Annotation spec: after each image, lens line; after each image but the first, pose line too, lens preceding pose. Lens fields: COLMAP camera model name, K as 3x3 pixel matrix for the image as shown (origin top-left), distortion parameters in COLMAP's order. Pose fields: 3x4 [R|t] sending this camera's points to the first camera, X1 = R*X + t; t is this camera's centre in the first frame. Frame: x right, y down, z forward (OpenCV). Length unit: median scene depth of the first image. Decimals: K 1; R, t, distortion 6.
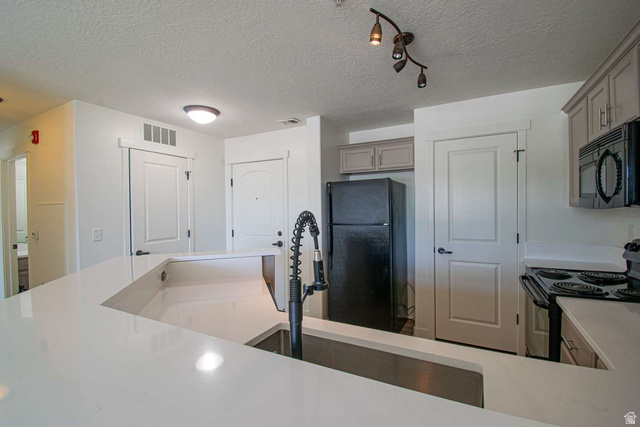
lens RADIAL K [[286.8, 0, 318.6], [0, 286.8, 212.1], [0, 0, 1]] dist [-0.004153, -0.001052]
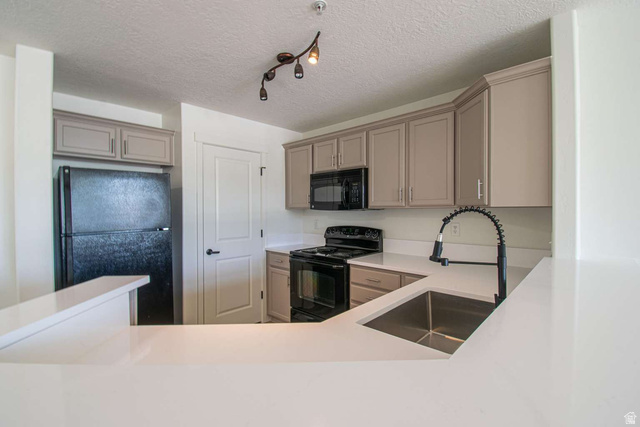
lens RADIAL K [[286.8, 0, 318.6], [0, 286.8, 212.1], [0, 0, 1]] dist [-0.004153, -0.001052]
pose [[0.265516, 0.004668, 0.964095, -0.453329], [0.016337, 0.999823, -0.009340, 0.008807], [-0.963968, 0.018230, 0.265393, 0.354646]]
